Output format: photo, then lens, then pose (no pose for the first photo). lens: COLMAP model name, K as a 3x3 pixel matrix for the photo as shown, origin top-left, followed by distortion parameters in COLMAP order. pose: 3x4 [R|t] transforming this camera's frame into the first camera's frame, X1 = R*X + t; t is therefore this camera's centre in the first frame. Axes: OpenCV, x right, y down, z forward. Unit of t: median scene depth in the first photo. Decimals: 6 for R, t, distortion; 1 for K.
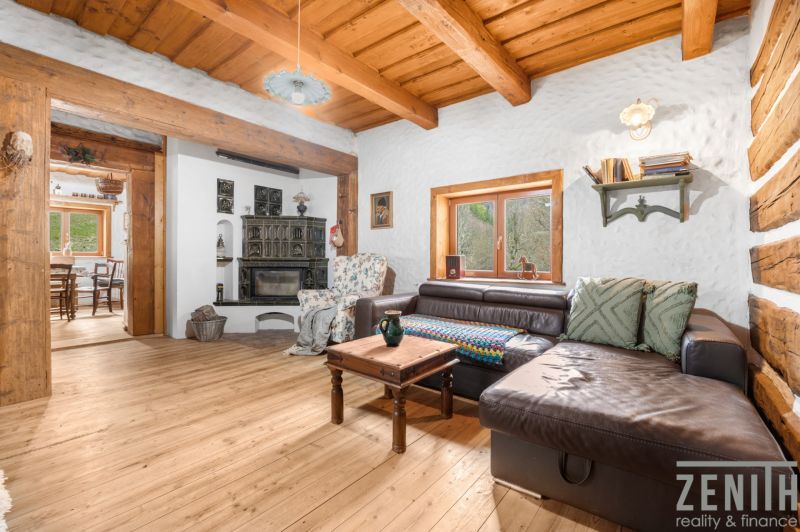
lens RADIAL K [[347.8, 0, 403.0], [0, 347.8, 258.4], [0, 0, 1]] dist [-0.000475, -0.000207]
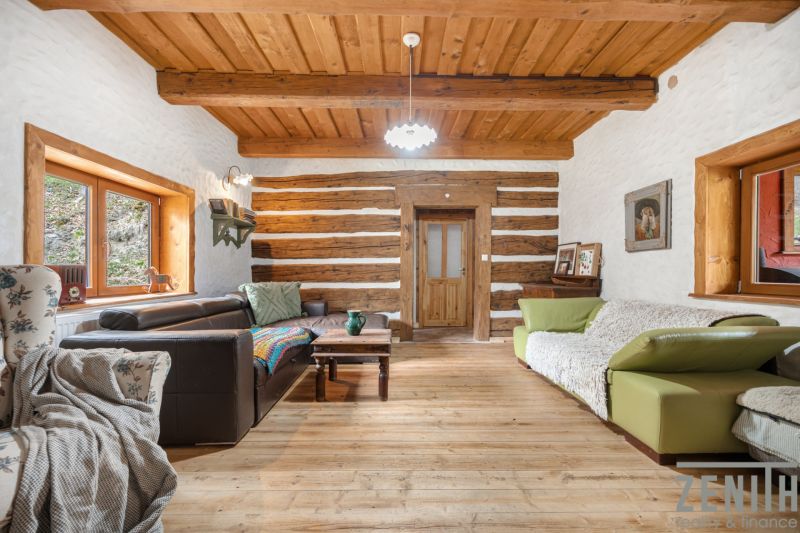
lens RADIAL K [[319.6, 0, 400.0], [0, 319.6, 266.5], [0, 0, 1]] dist [0.000178, -0.000007]
pose [[-0.630861, 0.010282, 0.775827, -0.921747], [-0.002072, 0.999886, -0.014935, 0.003804], [-0.775893, -0.011030, -0.630768, 1.376709]]
